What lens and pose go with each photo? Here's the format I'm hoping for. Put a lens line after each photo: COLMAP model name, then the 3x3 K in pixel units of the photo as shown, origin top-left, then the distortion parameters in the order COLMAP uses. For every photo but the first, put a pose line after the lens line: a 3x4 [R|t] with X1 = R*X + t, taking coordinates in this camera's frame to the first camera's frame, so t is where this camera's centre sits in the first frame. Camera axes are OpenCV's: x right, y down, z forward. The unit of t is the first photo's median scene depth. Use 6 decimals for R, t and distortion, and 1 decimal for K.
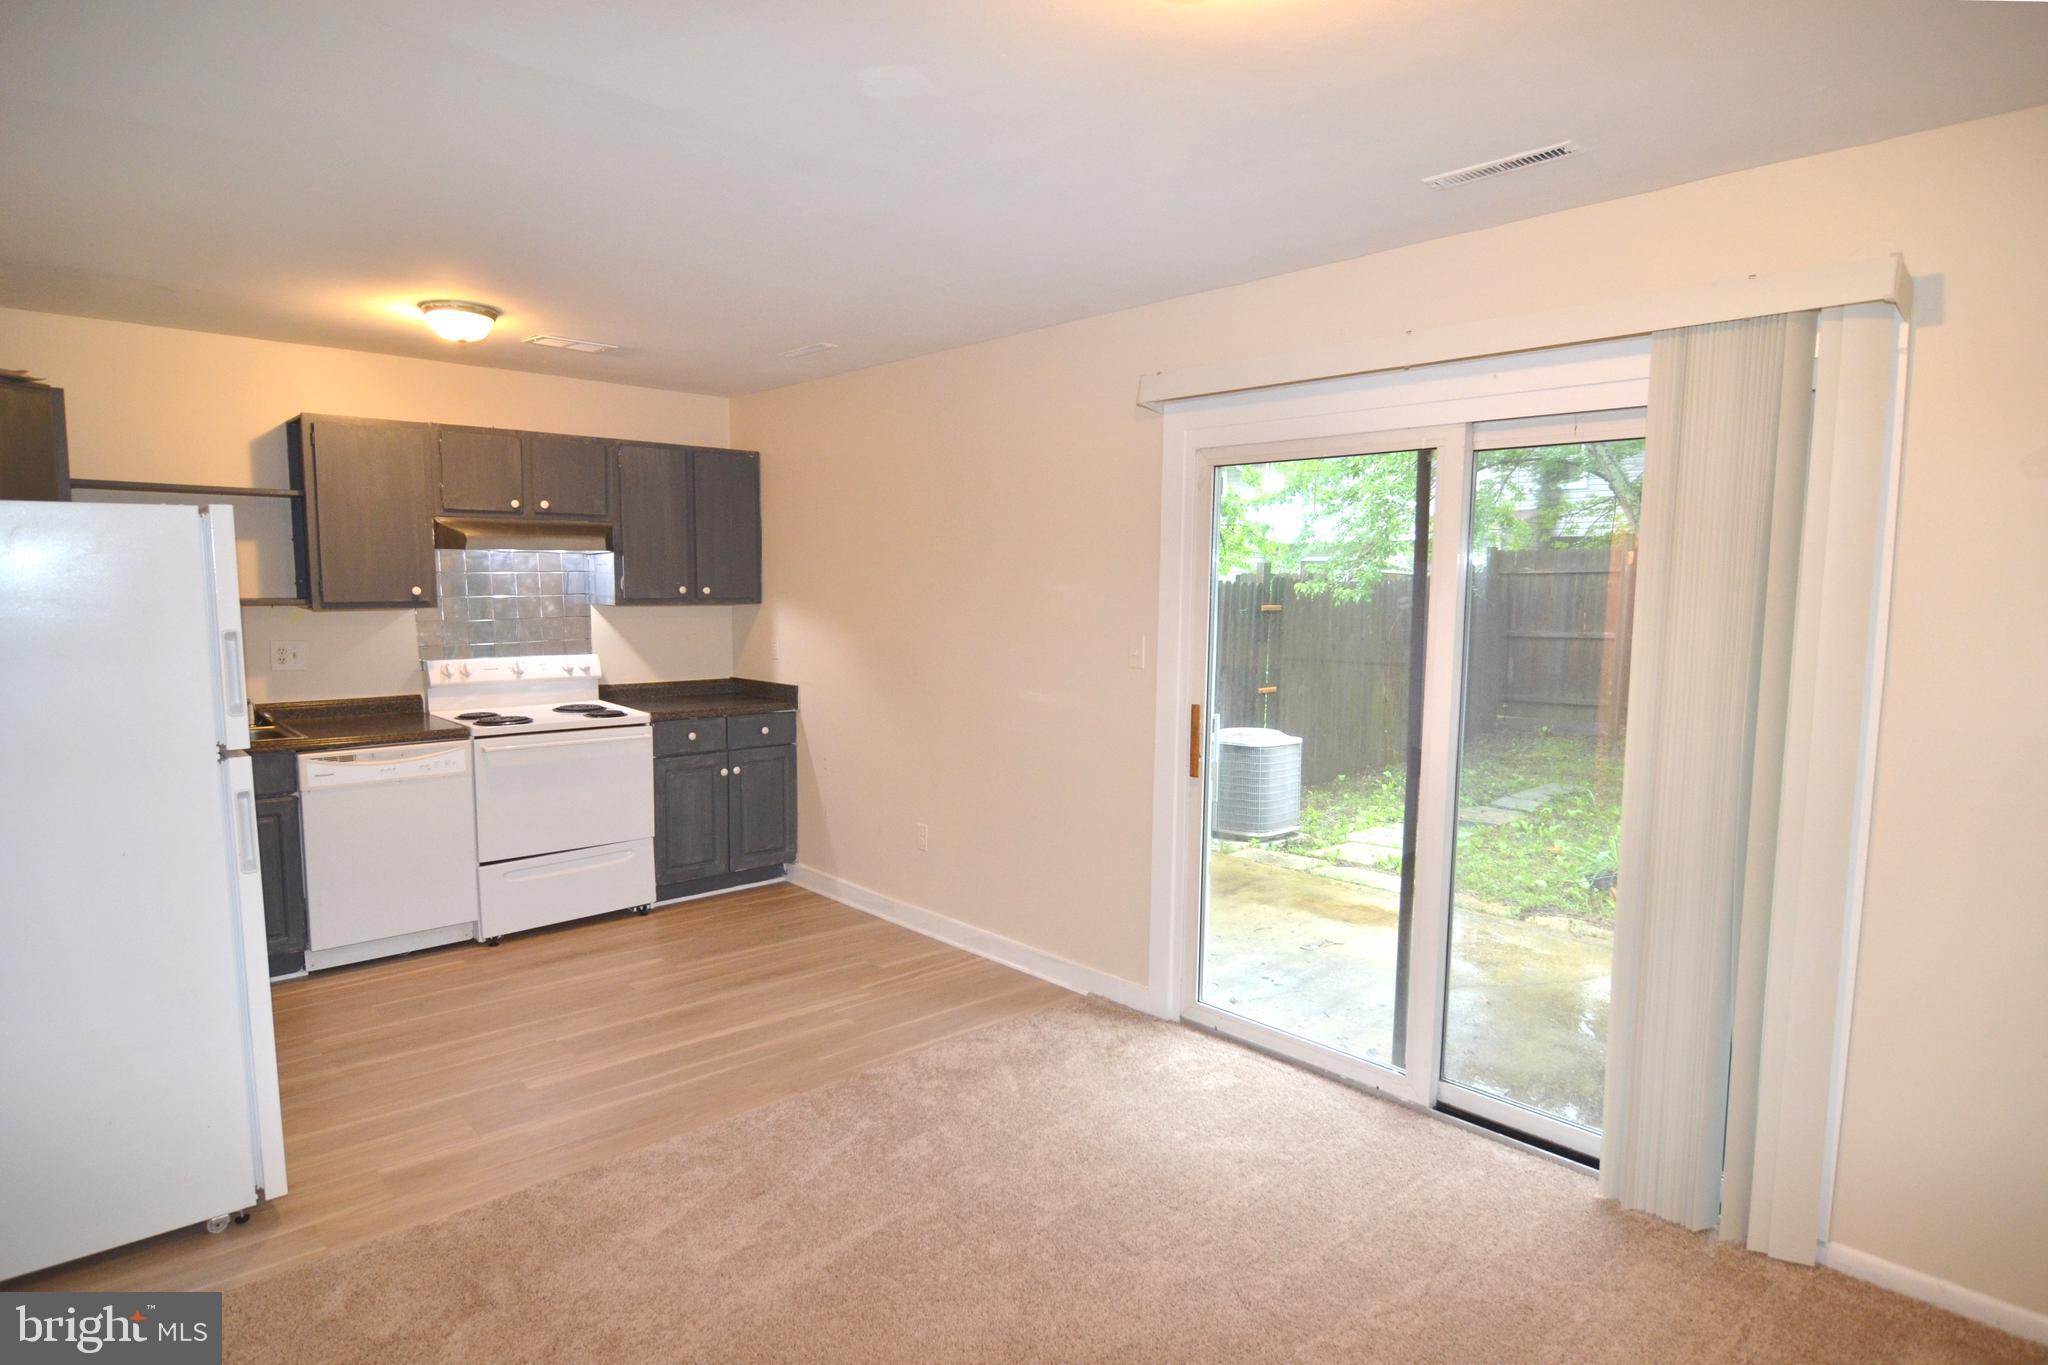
lens RADIAL K [[1146.7, 0, 1024.0], [0, 1146.7, 682.5], [0, 0, 1]] dist [-0.017998, -0.000202]
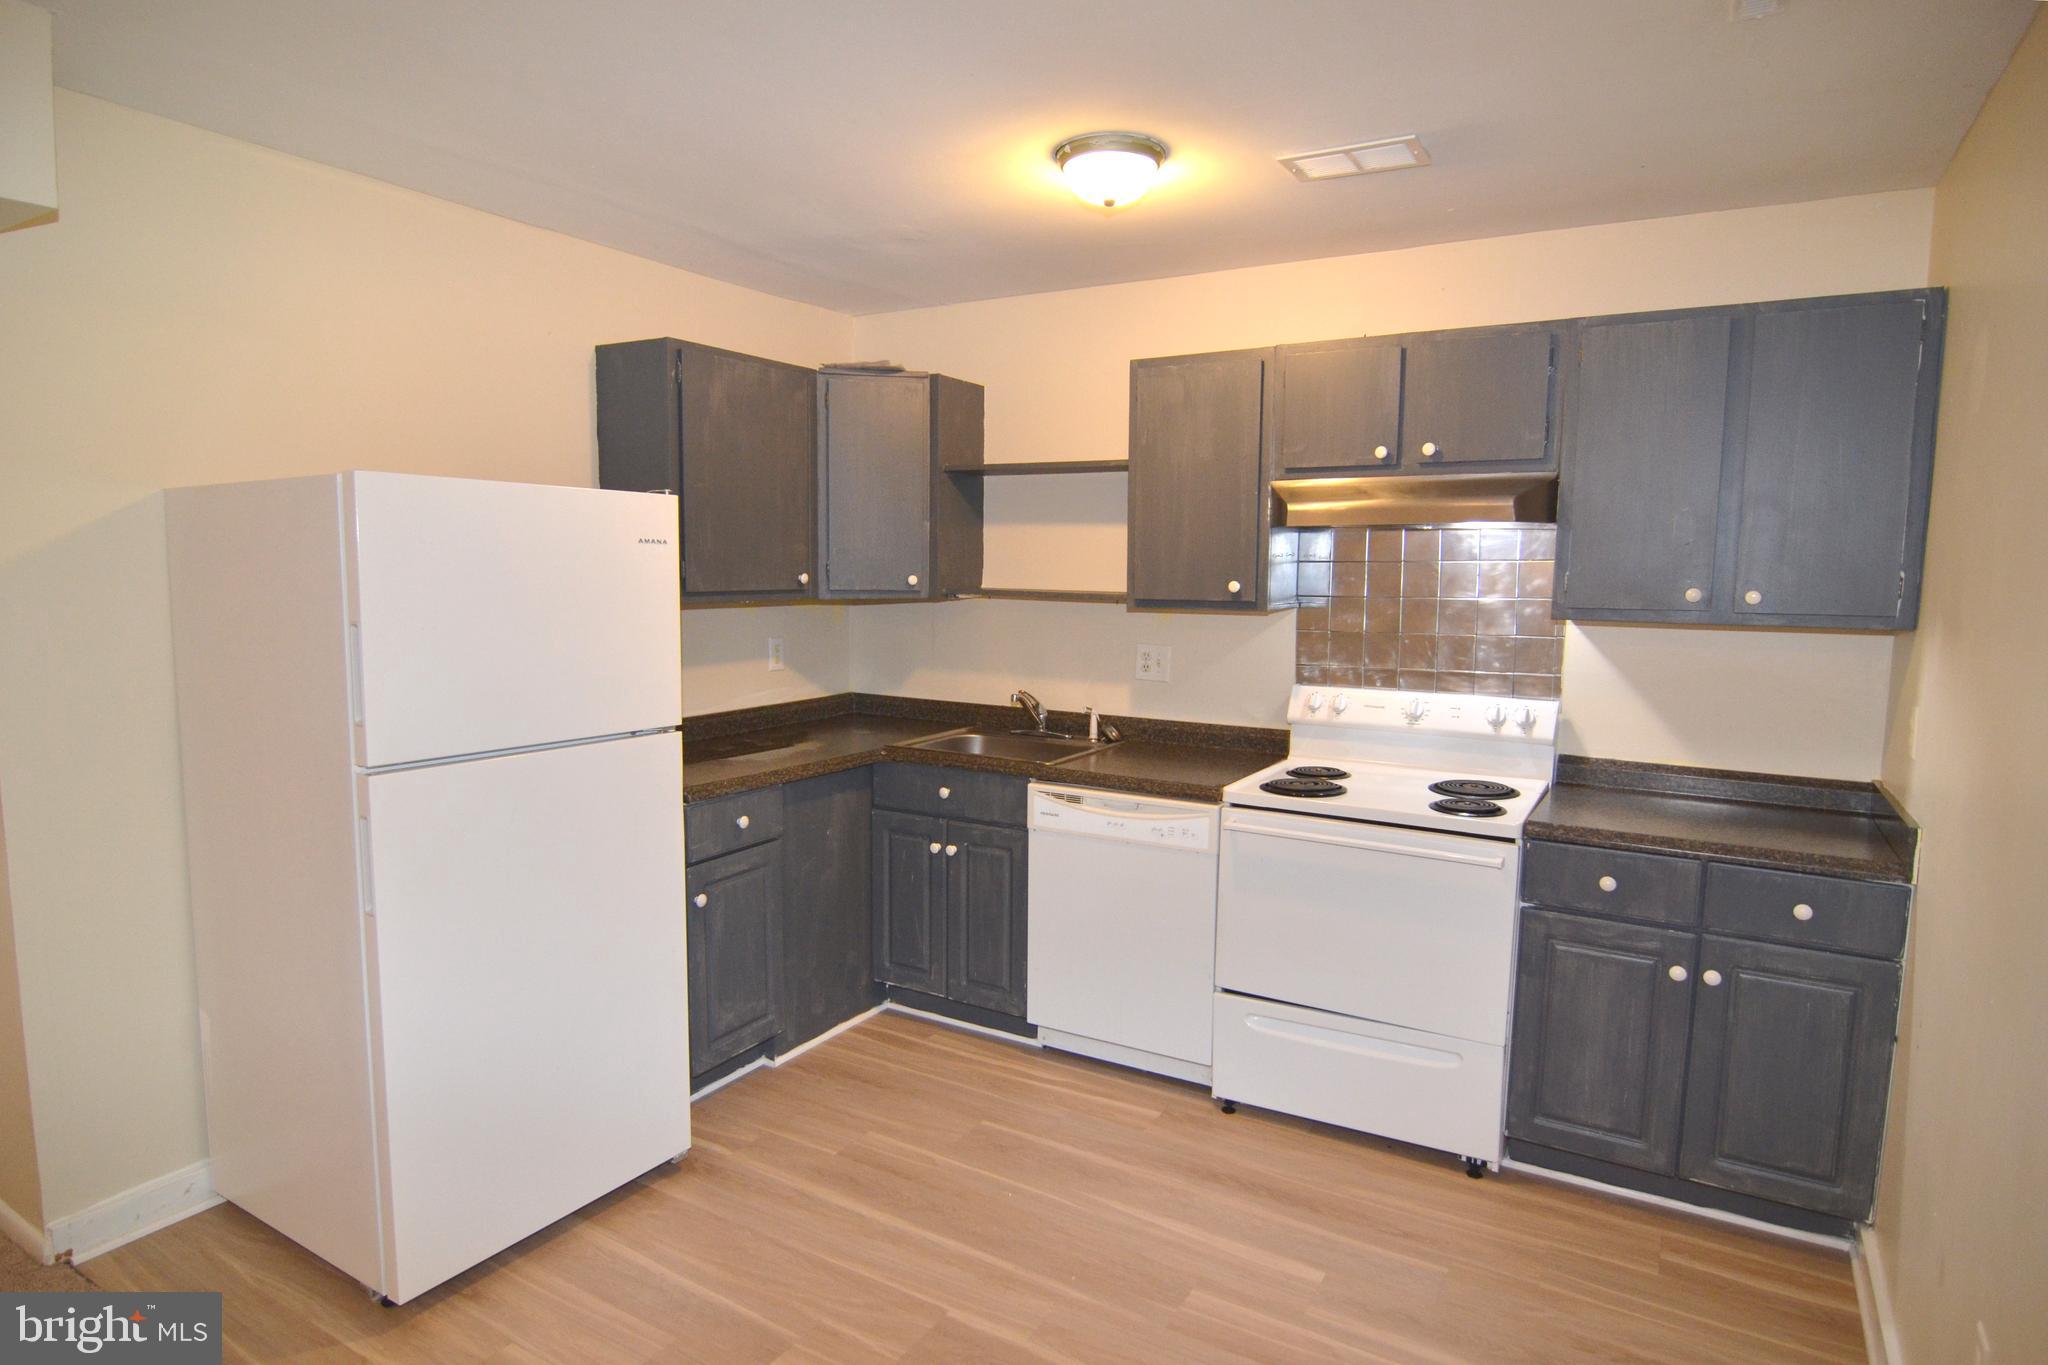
lens RADIAL K [[1146.7, 0, 1024.0], [0, 1146.7, 682.5], [0, 0, 1]] dist [-0.017998, -0.000202]
pose [[0.264713, 0.091682, -0.959959, 0.122286], [-0.092681, 0.993281, 0.069308, -0.054473], [0.959863, 0.070624, 0.271431, 0.637398]]
